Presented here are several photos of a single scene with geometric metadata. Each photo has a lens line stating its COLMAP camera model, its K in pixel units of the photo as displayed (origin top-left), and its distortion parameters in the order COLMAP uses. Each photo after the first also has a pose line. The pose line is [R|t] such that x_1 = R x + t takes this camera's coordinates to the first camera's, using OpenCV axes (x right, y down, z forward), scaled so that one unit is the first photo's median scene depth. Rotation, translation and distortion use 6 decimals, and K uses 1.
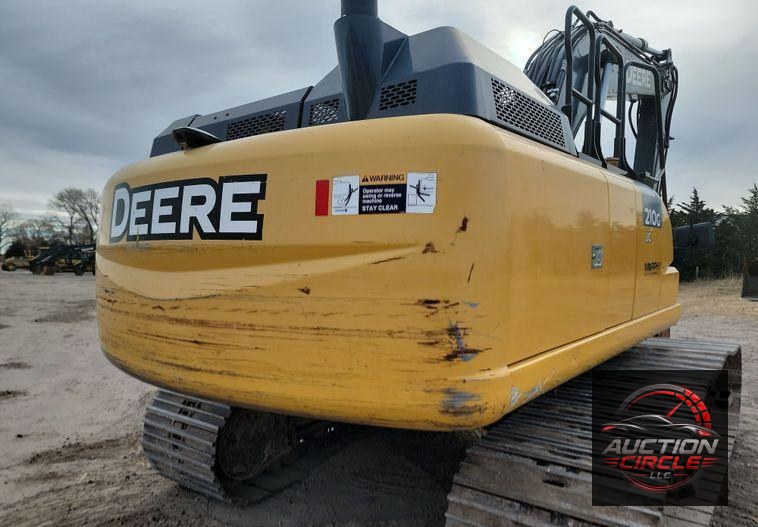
lens RADIAL K [[570.8, 0, 379.0], [0, 570.8, 263.5], [0, 0, 1]] dist [0.056670, -0.001291]
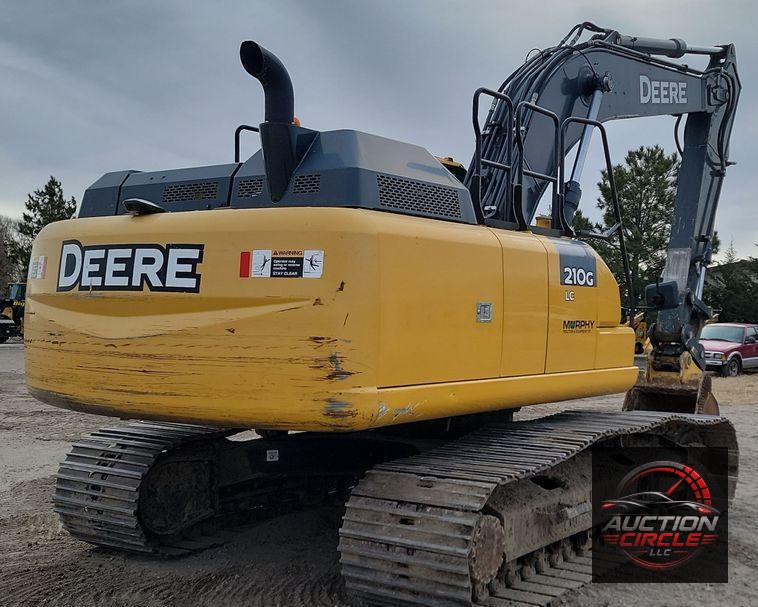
lens RADIAL K [[998.9, 0, 447.6], [0, 998.9, 306.7], [0, 0, 1]] dist [0.025411, 0.089376]
pose [[0.996456, 0.020734, 0.081520, 0.174870], [-0.019068, 0.999594, -0.021160, 0.027669], [-0.081925, 0.019530, 0.996447, -1.311443]]
